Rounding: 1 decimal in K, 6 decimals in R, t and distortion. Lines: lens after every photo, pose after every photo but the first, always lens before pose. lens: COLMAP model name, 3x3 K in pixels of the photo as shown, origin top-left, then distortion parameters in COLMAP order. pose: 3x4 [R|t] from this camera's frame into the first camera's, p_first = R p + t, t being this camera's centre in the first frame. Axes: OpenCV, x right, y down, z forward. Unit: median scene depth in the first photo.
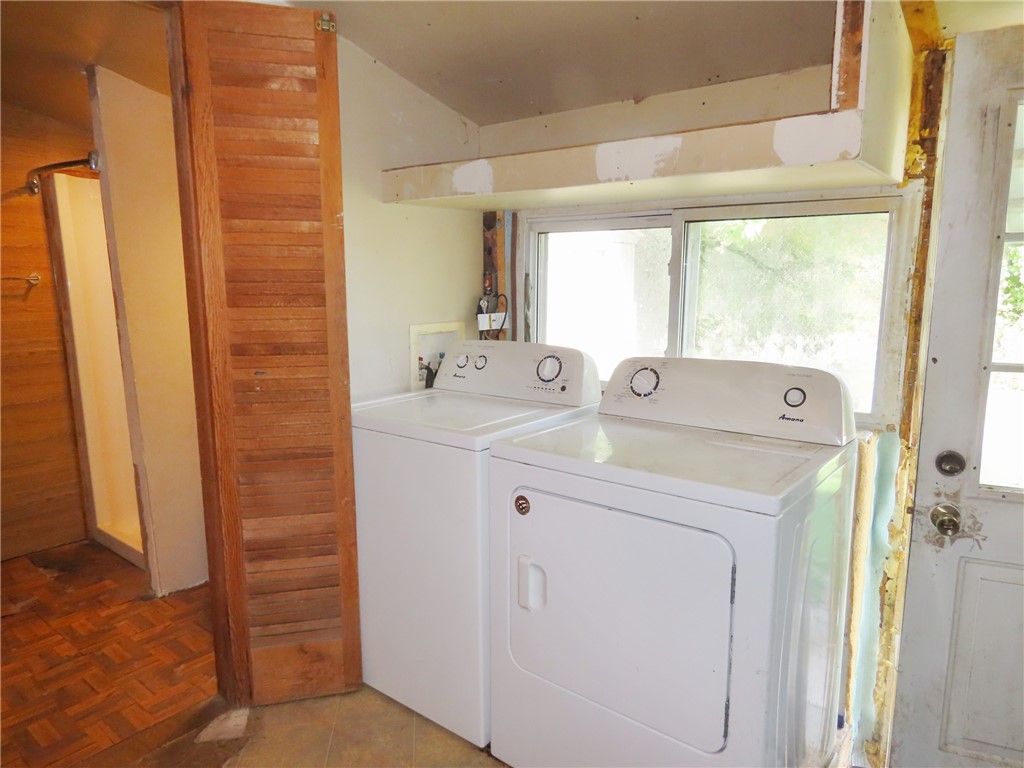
lens RADIAL K [[661.4, 0, 508.6], [0, 661.4, 386.6], [0, 0, 1]] dist [0.002200, 0.004119]
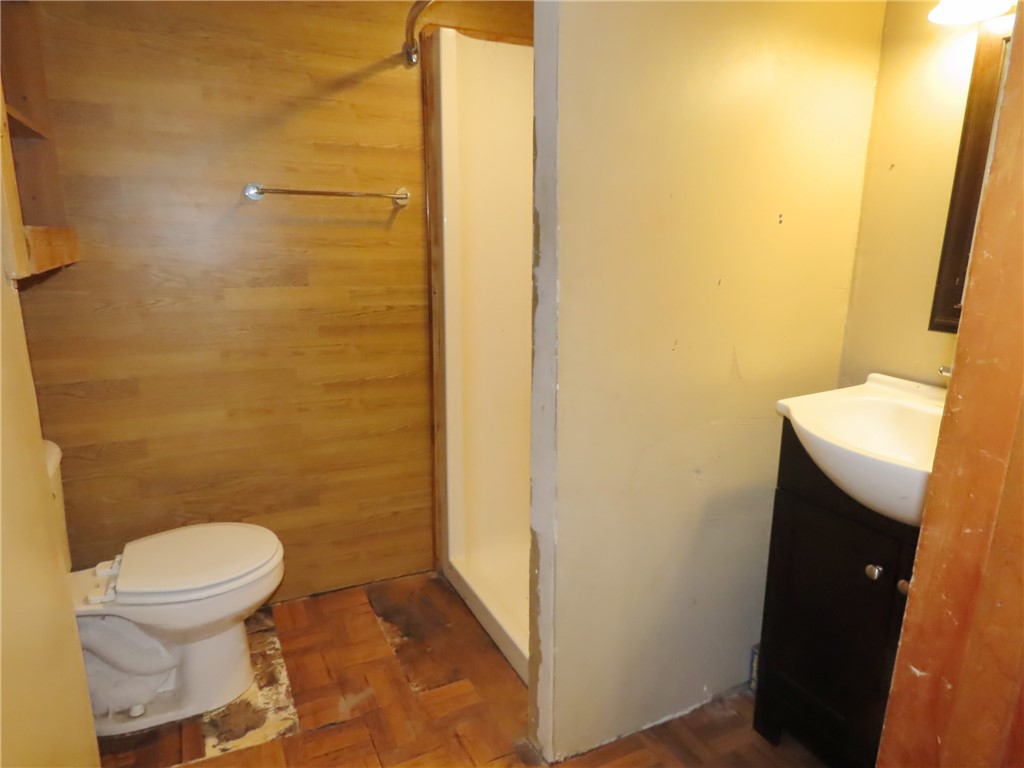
lens RADIAL K [[661.4, 0, 512.9], [0, 661.4, 382.9], [0, 0, 1]] dist [0.002200, 0.004119]
pose [[0.908242, 0.117594, -0.401582, -0.323911], [-0.088153, 0.991933, 0.091093, -0.047433], [0.409054, -0.047333, 0.911282, 0.429193]]
